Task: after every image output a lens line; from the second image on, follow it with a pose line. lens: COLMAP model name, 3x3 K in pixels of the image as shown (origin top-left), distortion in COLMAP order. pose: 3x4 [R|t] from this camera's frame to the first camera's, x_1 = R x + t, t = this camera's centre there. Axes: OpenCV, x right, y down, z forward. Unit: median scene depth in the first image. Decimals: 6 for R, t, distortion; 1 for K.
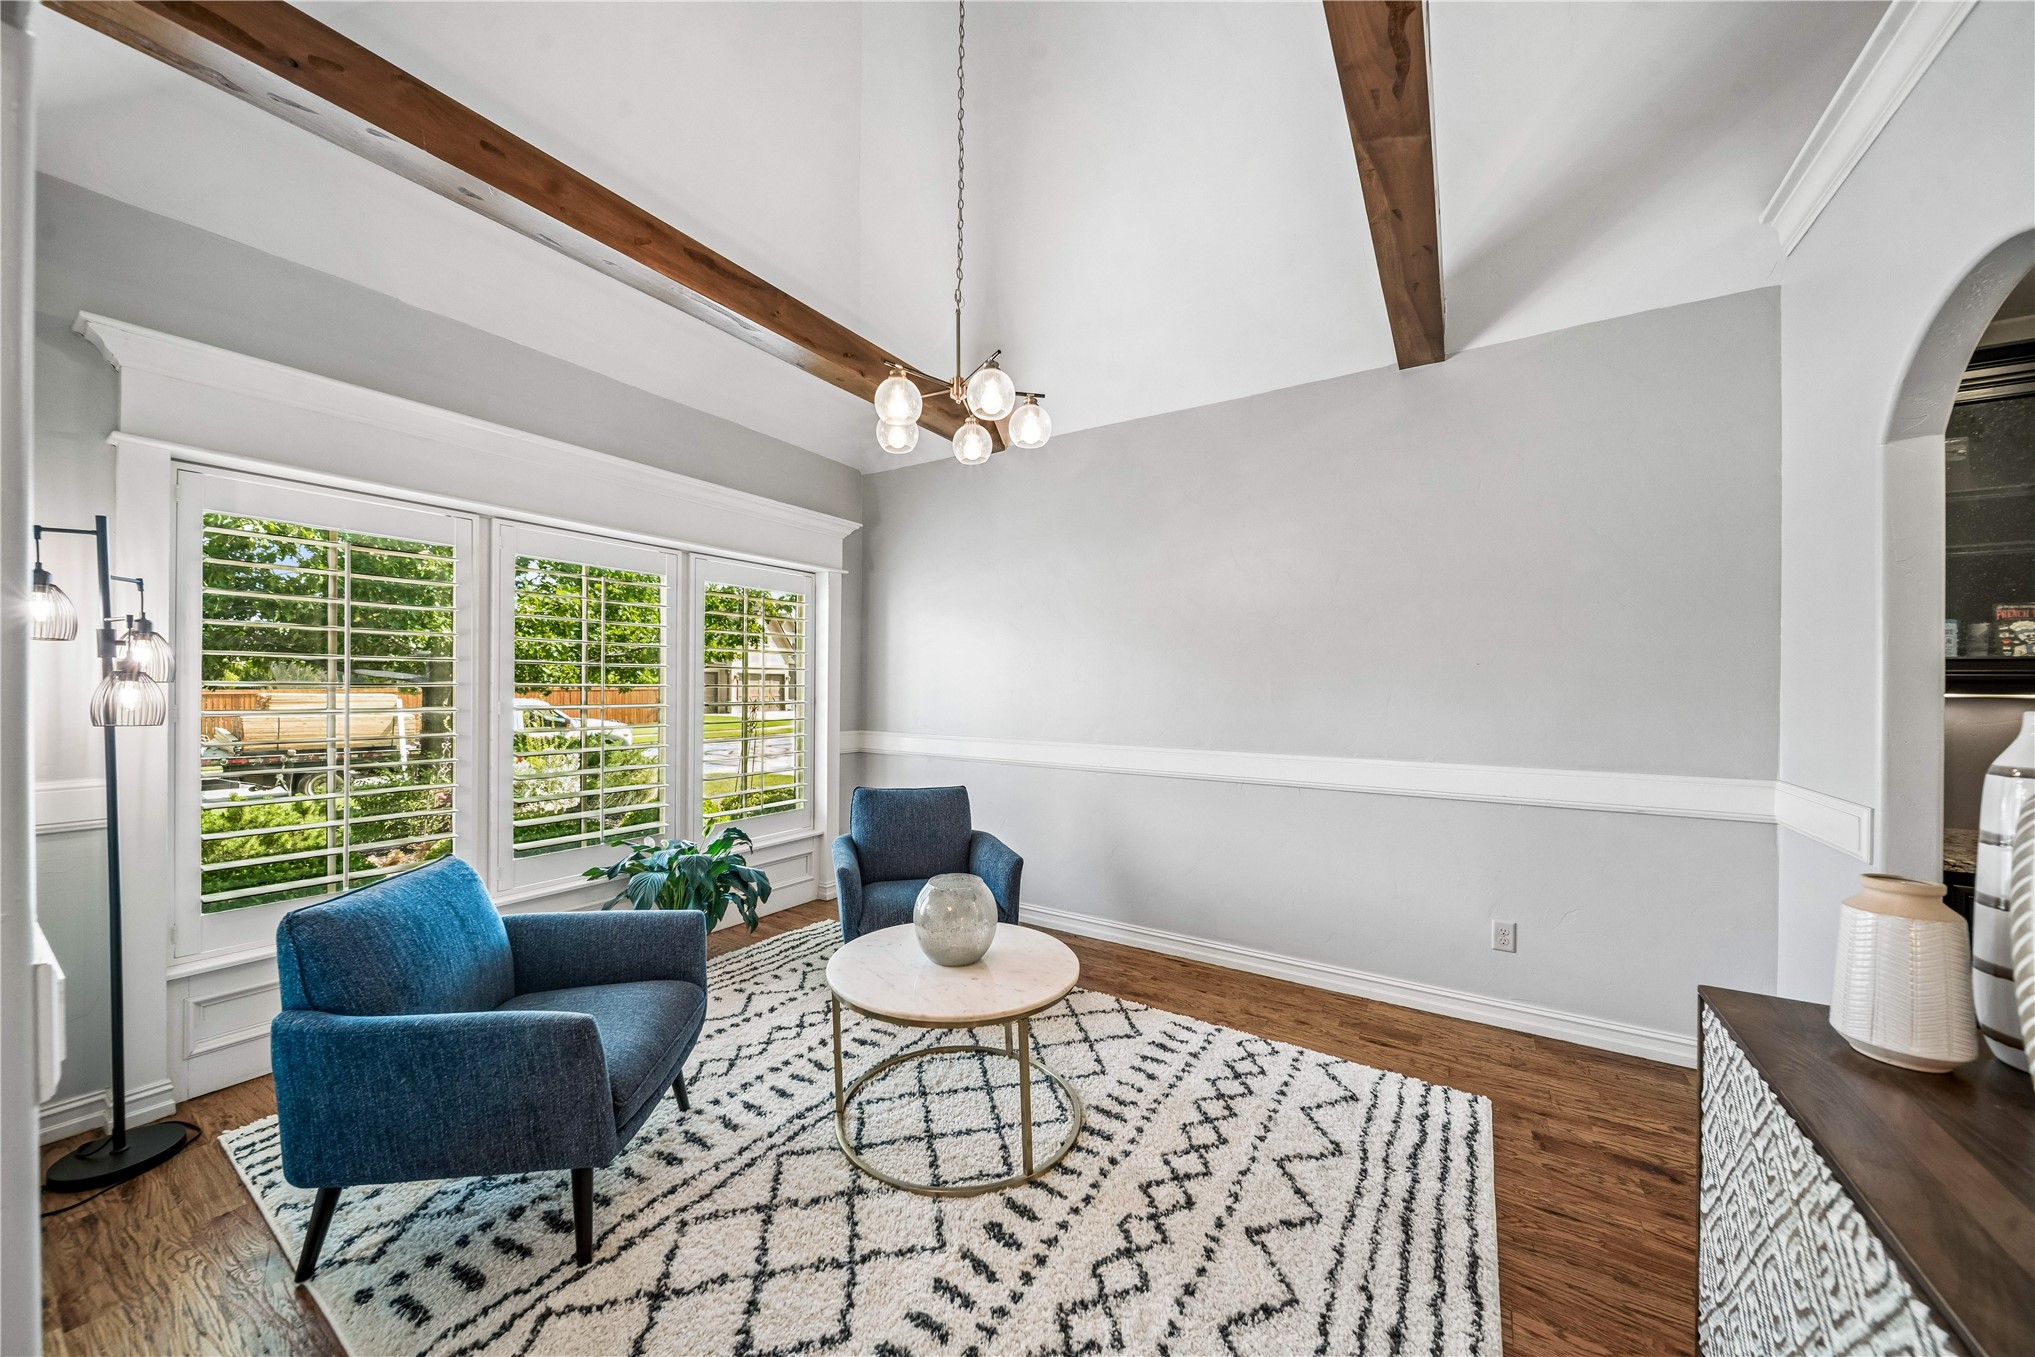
lens RADIAL K [[673.3, 0, 1023.5], [0, 673.3, 684.5], [0, 0, 1]] dist [0.000202, 0.000037]
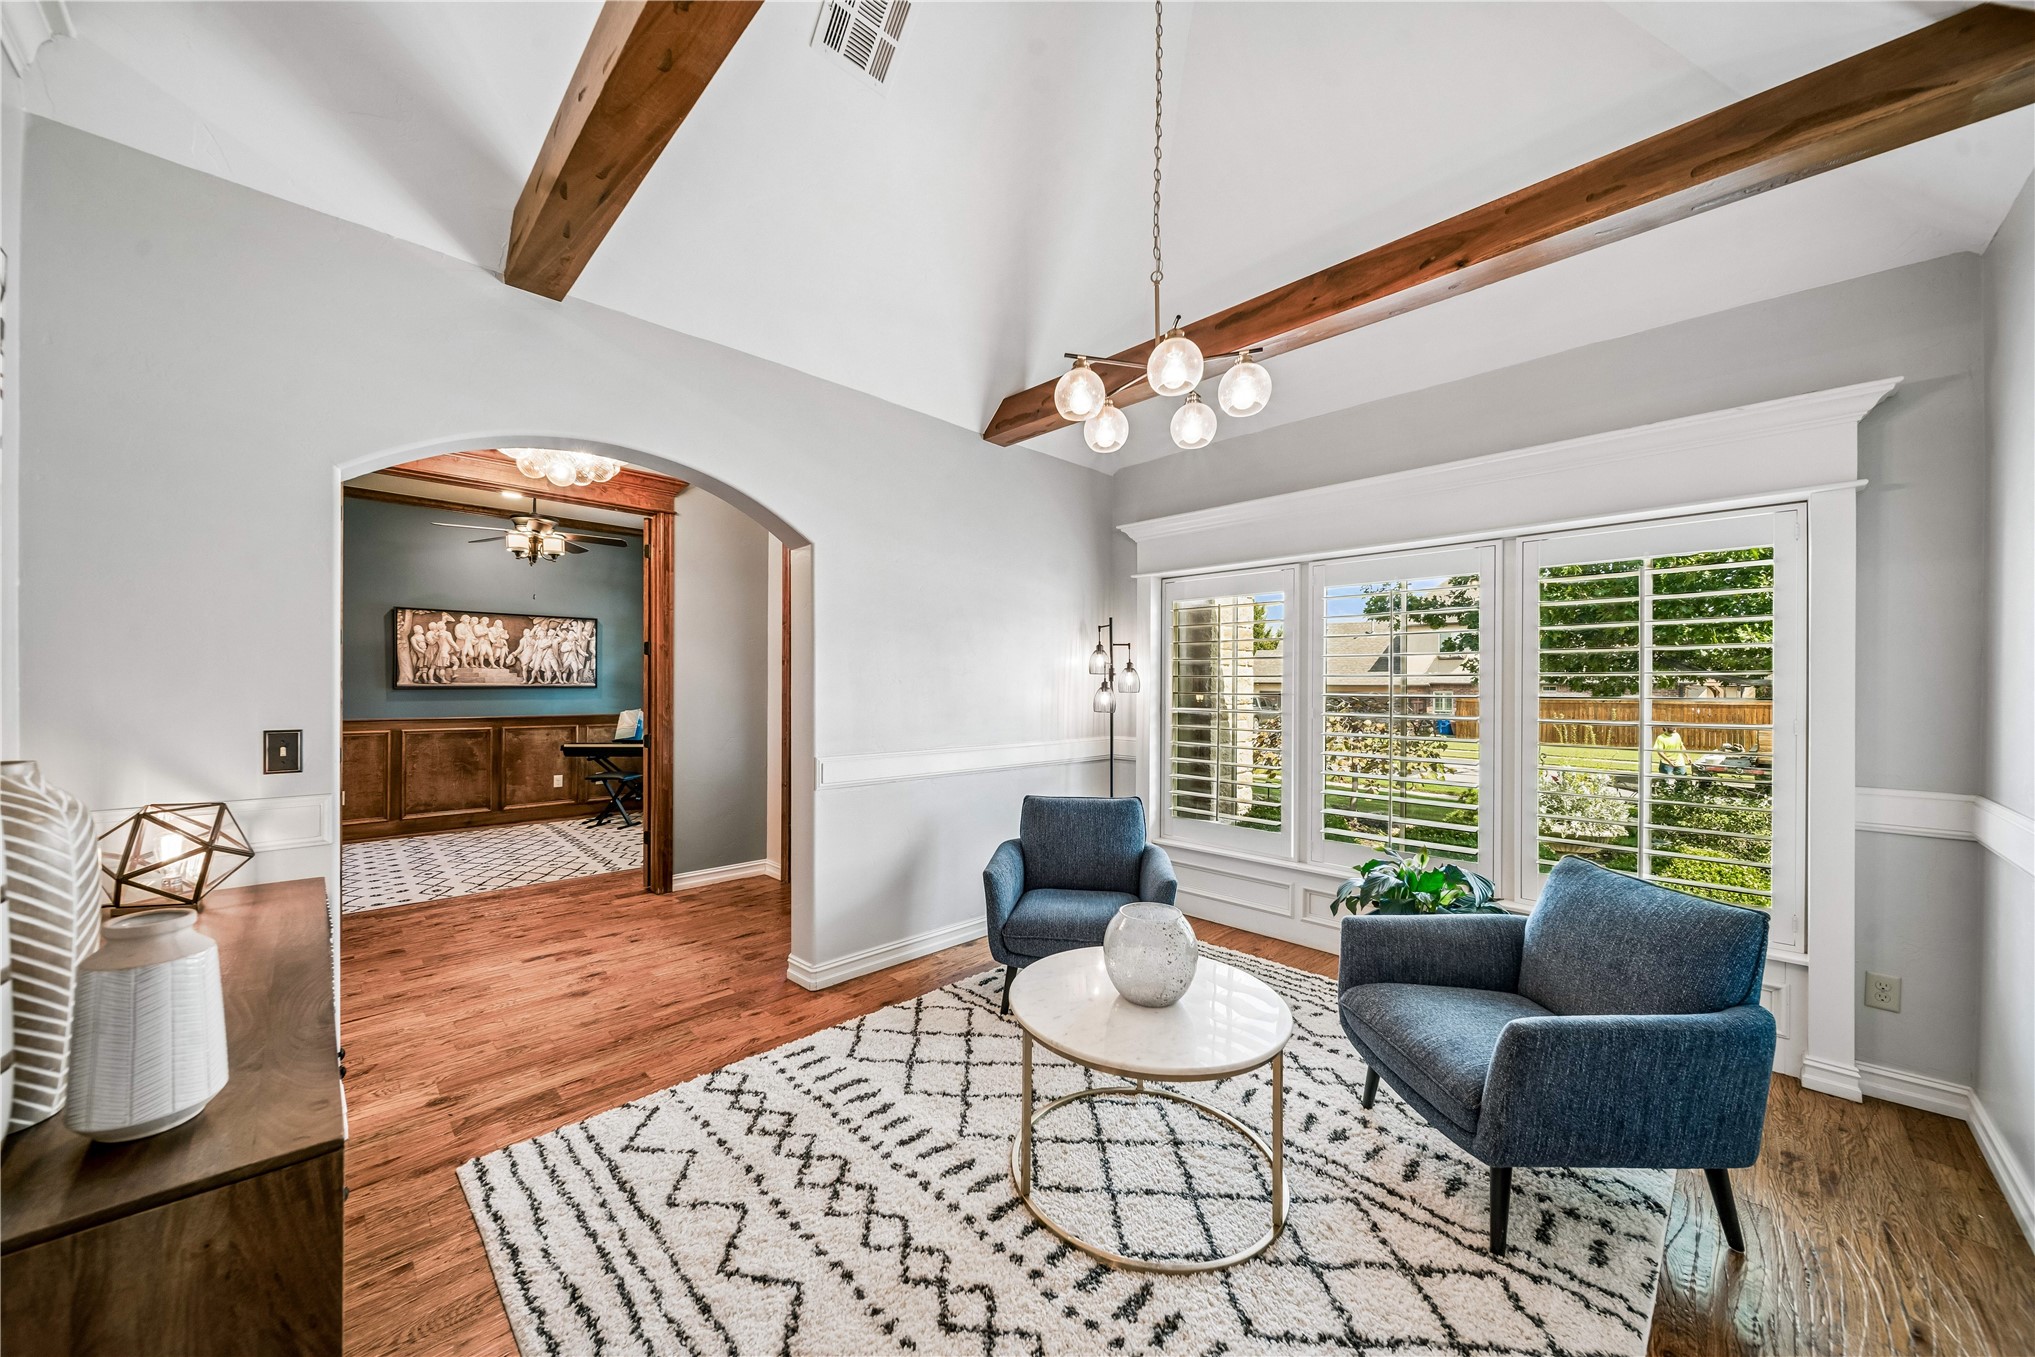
lens RADIAL K [[718.9, 0, 1020.1], [0, 718.9, 686.5], [0, 0, 1]] dist [0.000183, -0.000142]
pose [[-0.194327, -0.005791, -0.980920, 1.030368], [-0.003256, 0.999981, -0.005258, -0.010576], [0.980931, 0.002172, -0.194342, 1.177928]]
